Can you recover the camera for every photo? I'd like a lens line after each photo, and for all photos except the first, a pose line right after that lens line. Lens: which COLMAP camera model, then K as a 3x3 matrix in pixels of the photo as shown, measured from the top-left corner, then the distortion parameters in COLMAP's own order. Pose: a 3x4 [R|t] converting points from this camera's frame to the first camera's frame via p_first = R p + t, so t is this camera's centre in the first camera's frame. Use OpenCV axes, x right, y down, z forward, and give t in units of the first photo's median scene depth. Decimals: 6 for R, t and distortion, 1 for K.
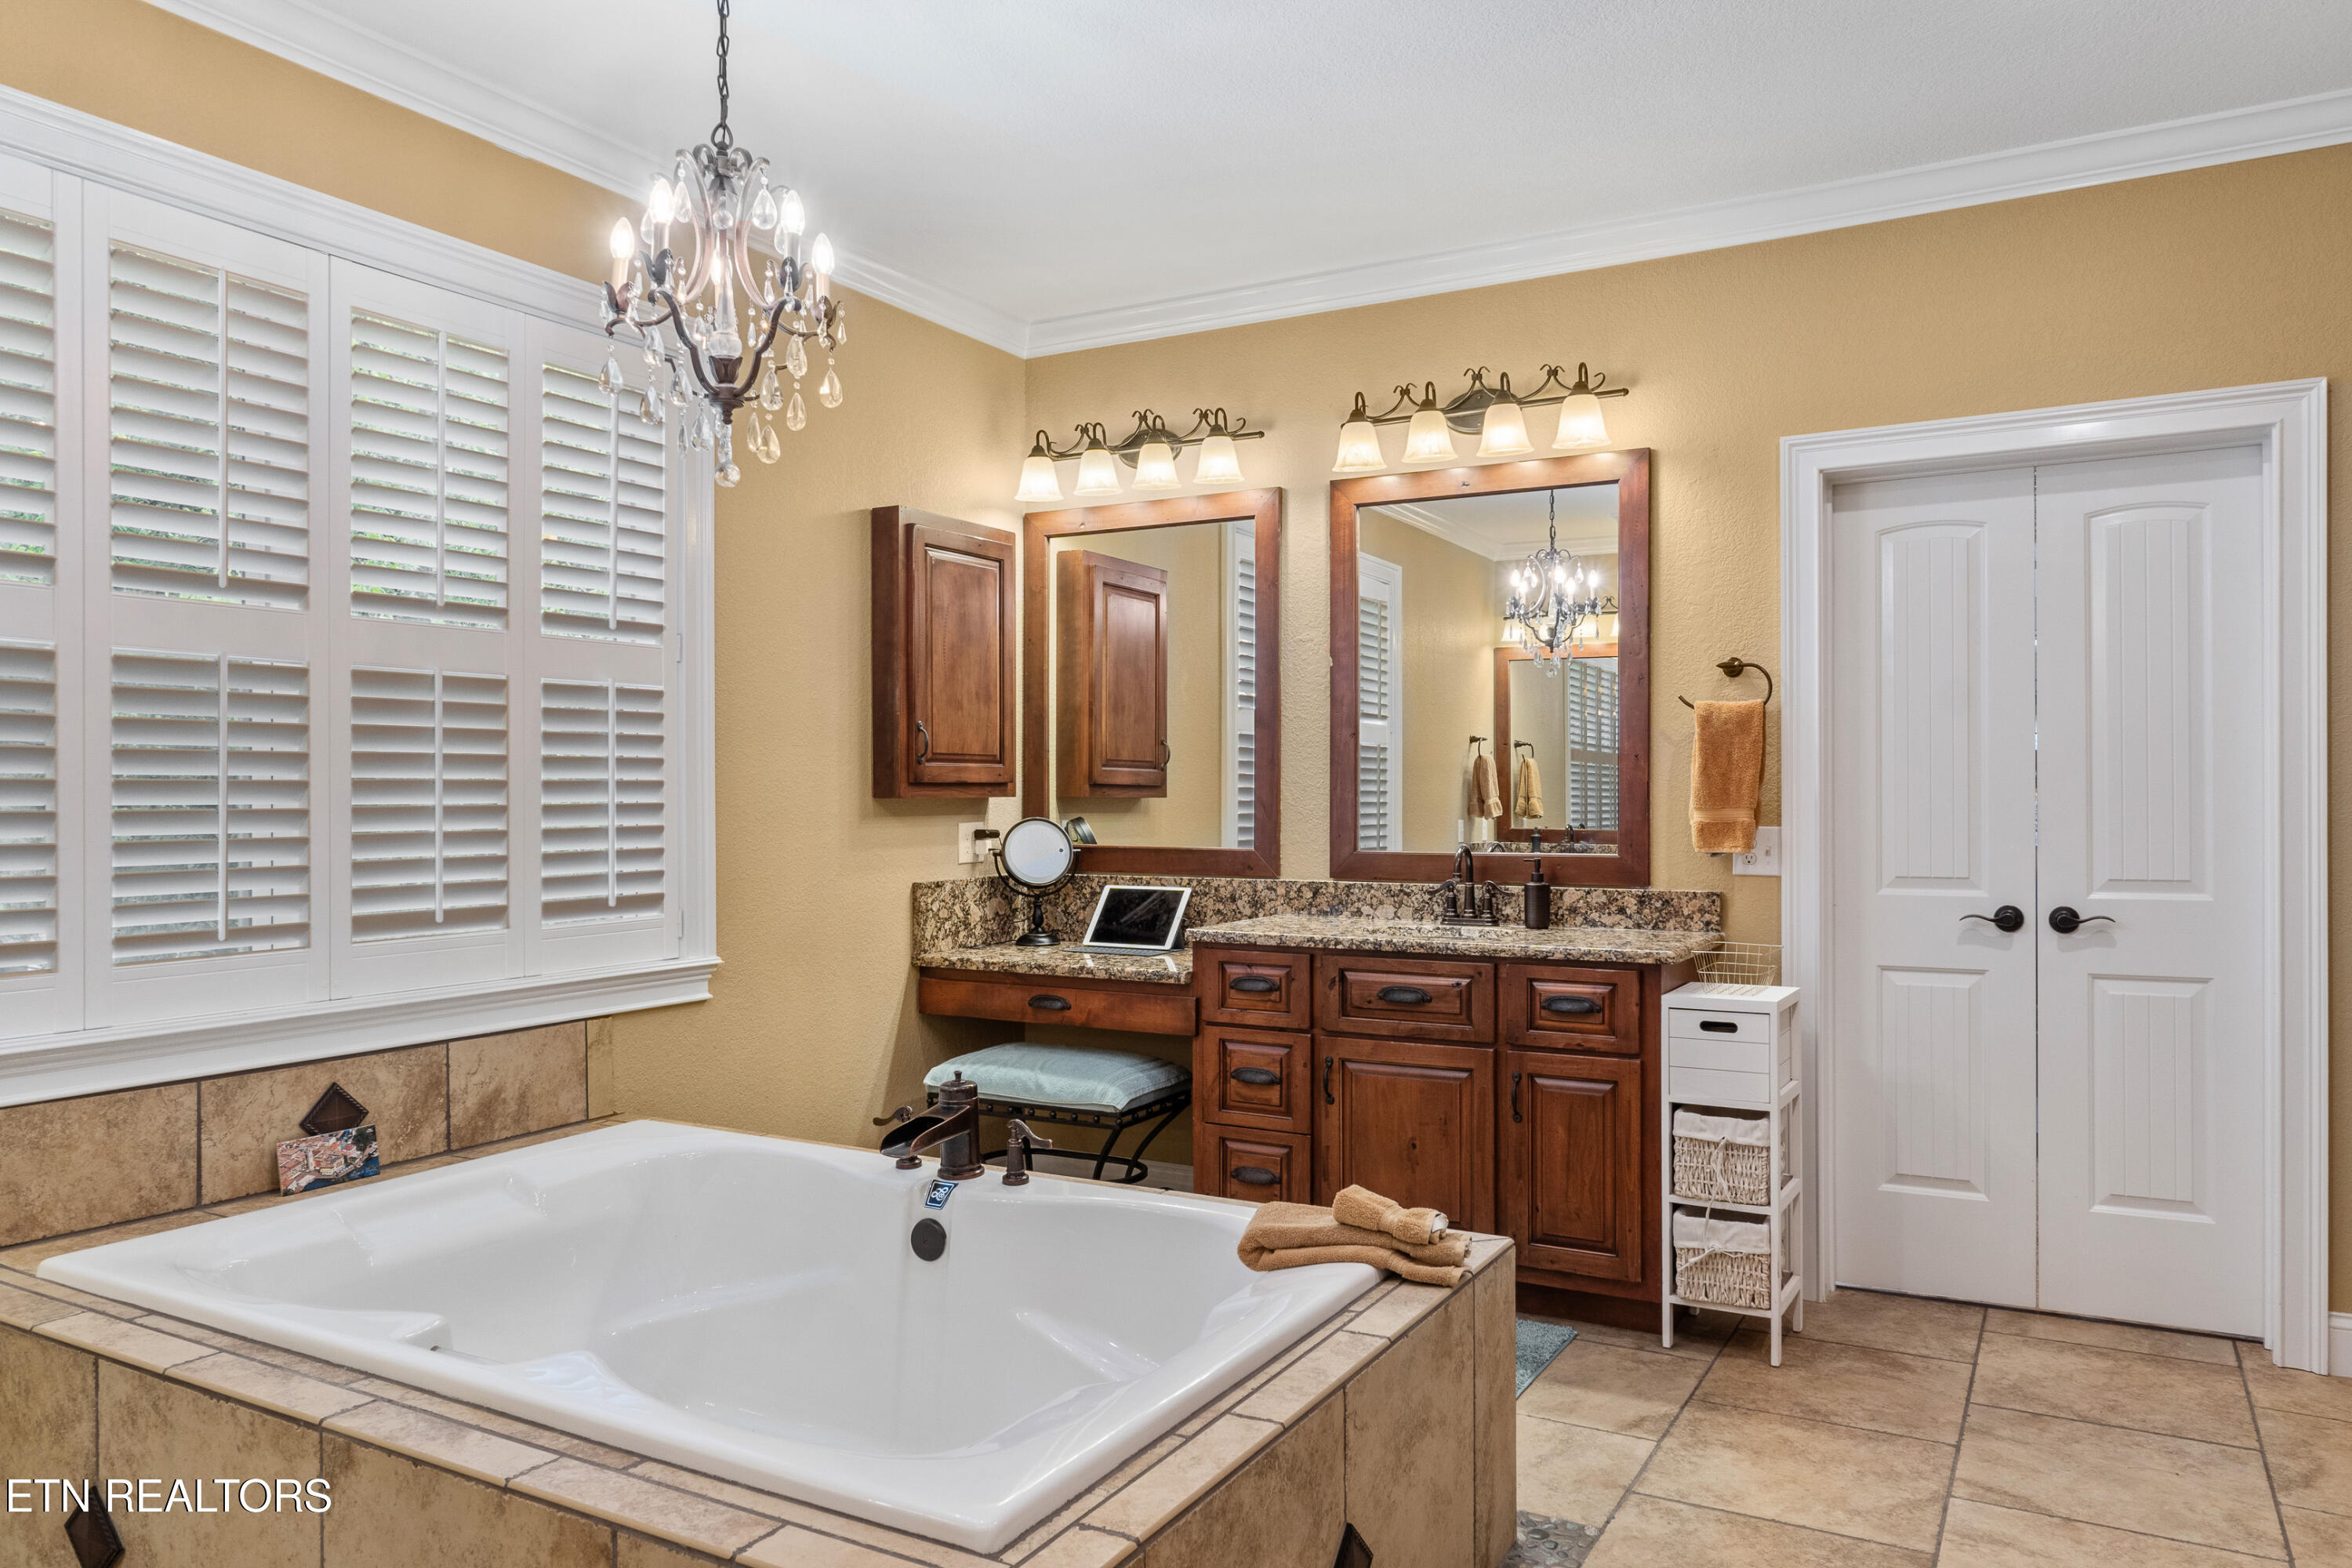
lens RADIAL K [[1653.8, 0, 1176.1], [0, 1653.8, 789.9], [0, 0, 1]] dist [0.001840, -0.003829]
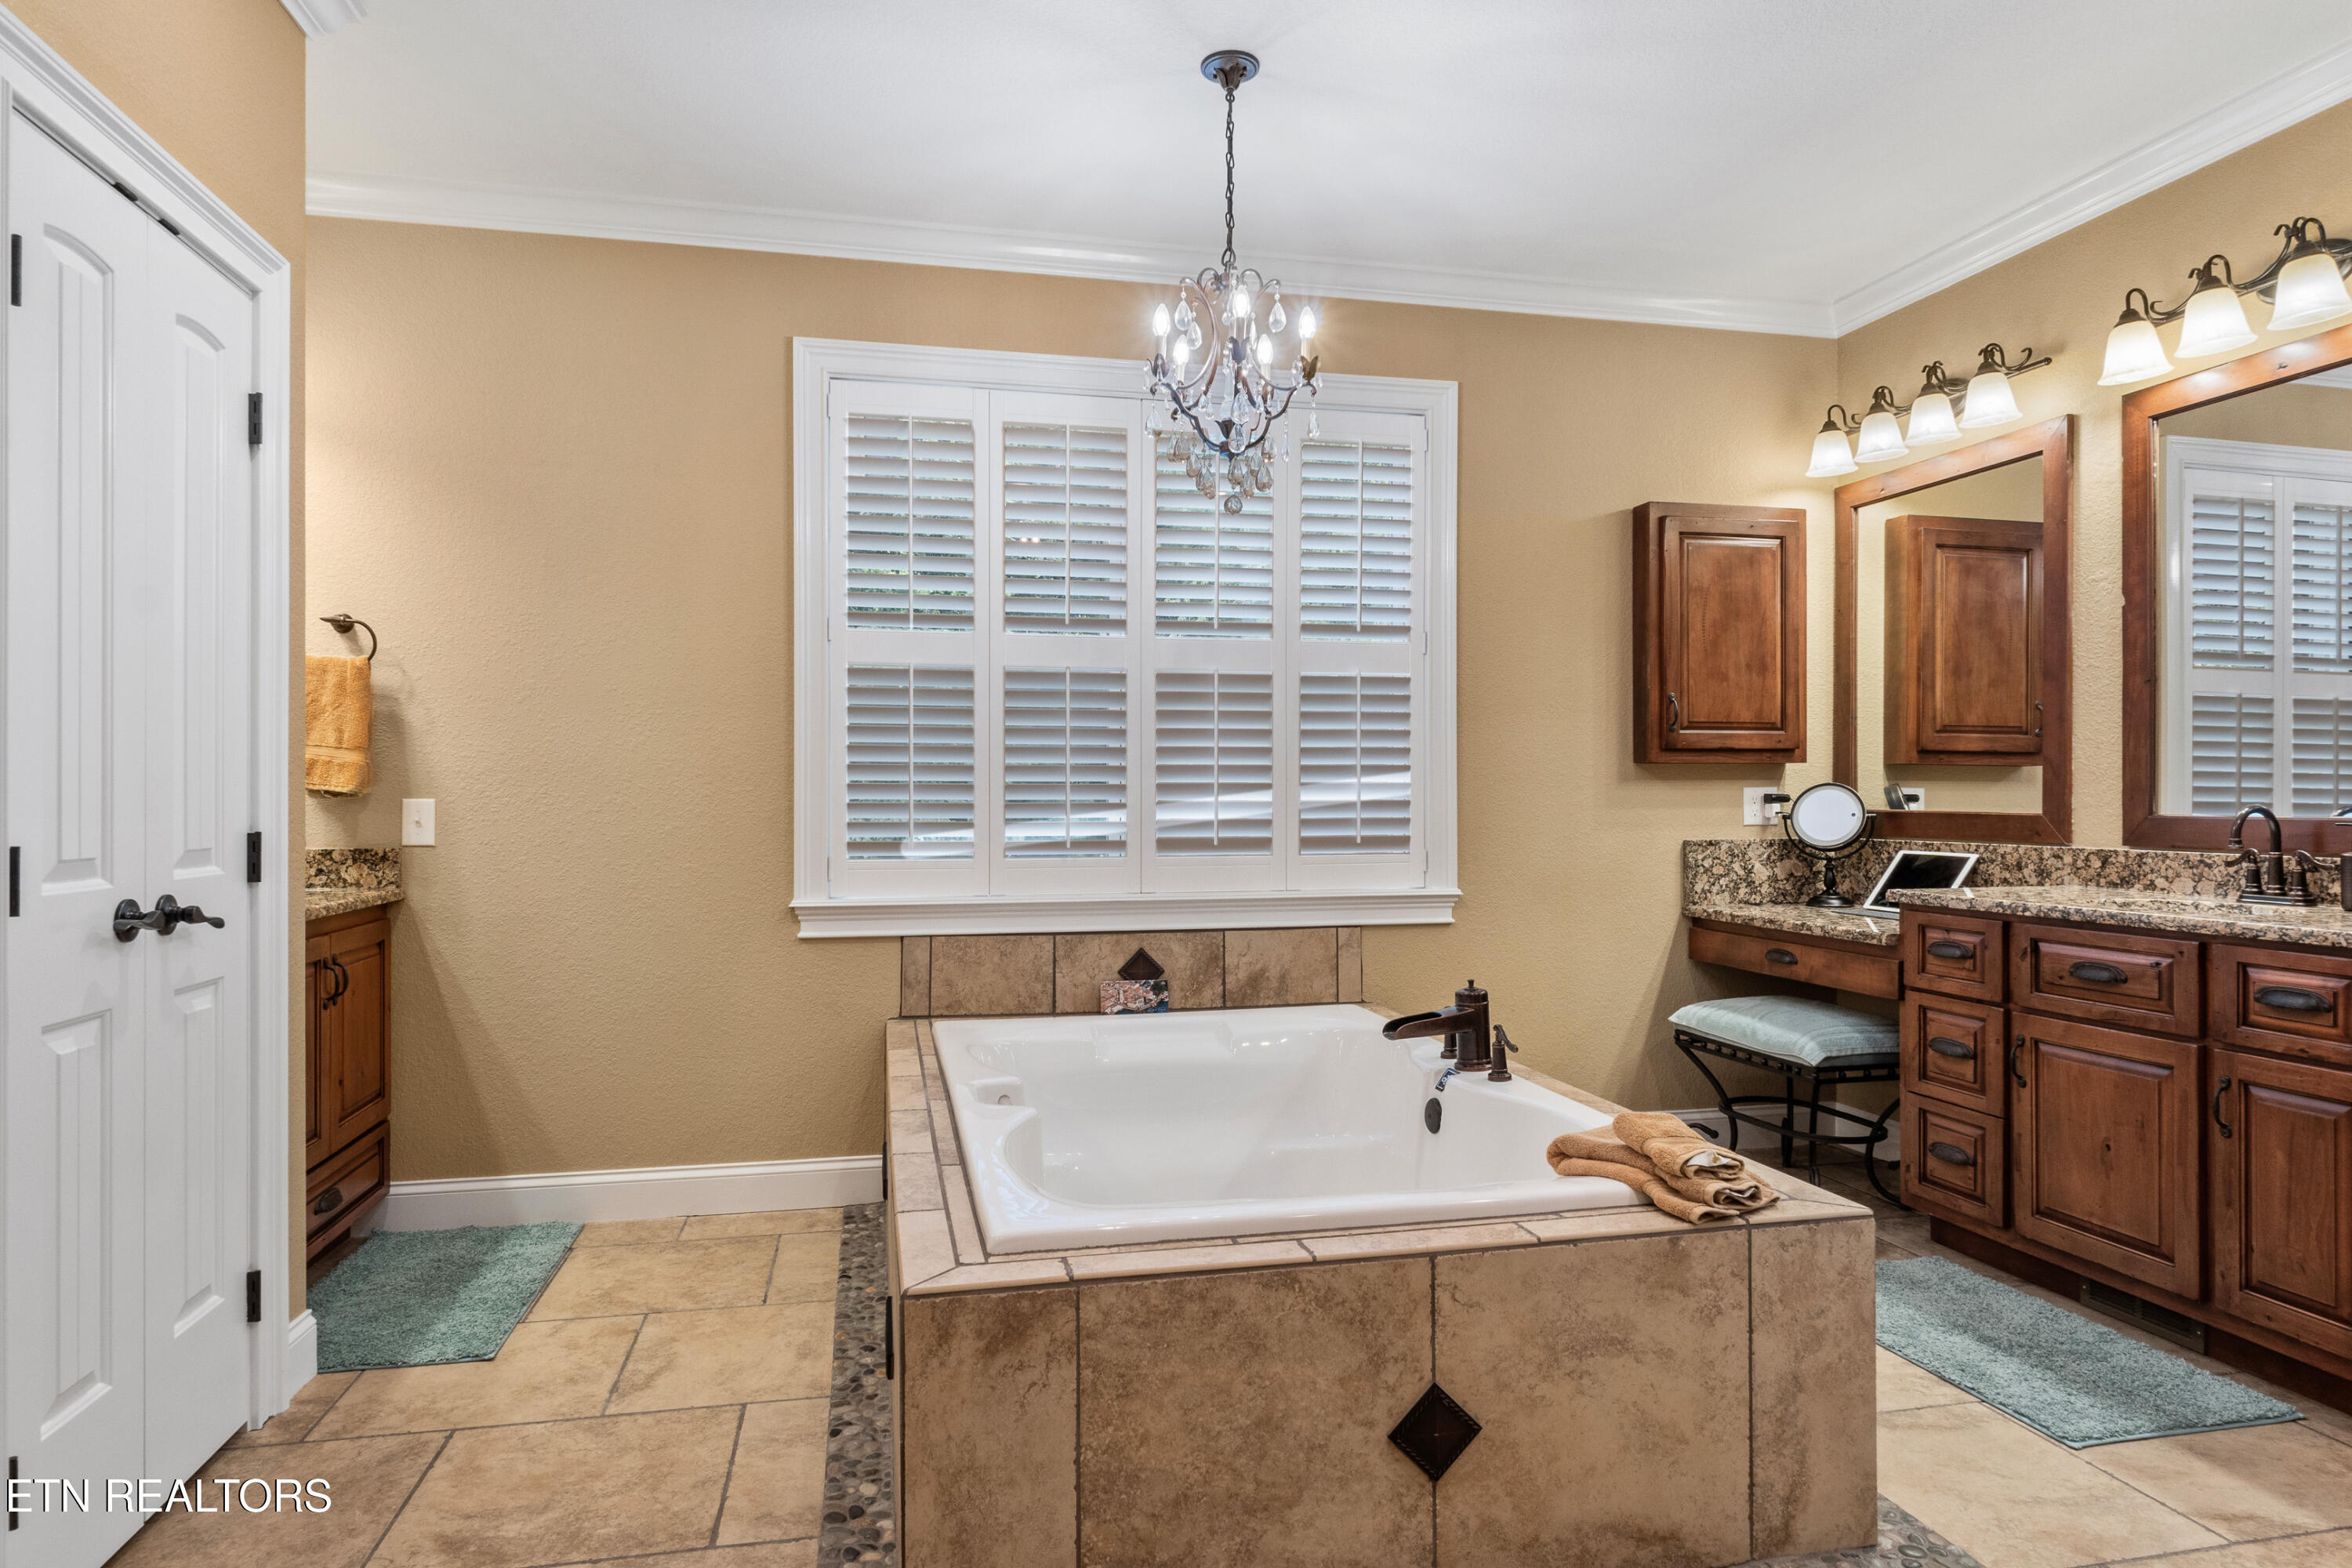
lens RADIAL K [[1420.1, 0, 1174.9], [0, 1420.1, 789.6], [0, 0, 1]] dist [-0.000750, -0.003569]
pose [[0.648474, -0.004878, -0.761221, 0.394500], [-0.000103, 0.999979, -0.006495, 0.032722], [0.761237, 0.004290, 0.648460, 0.145636]]
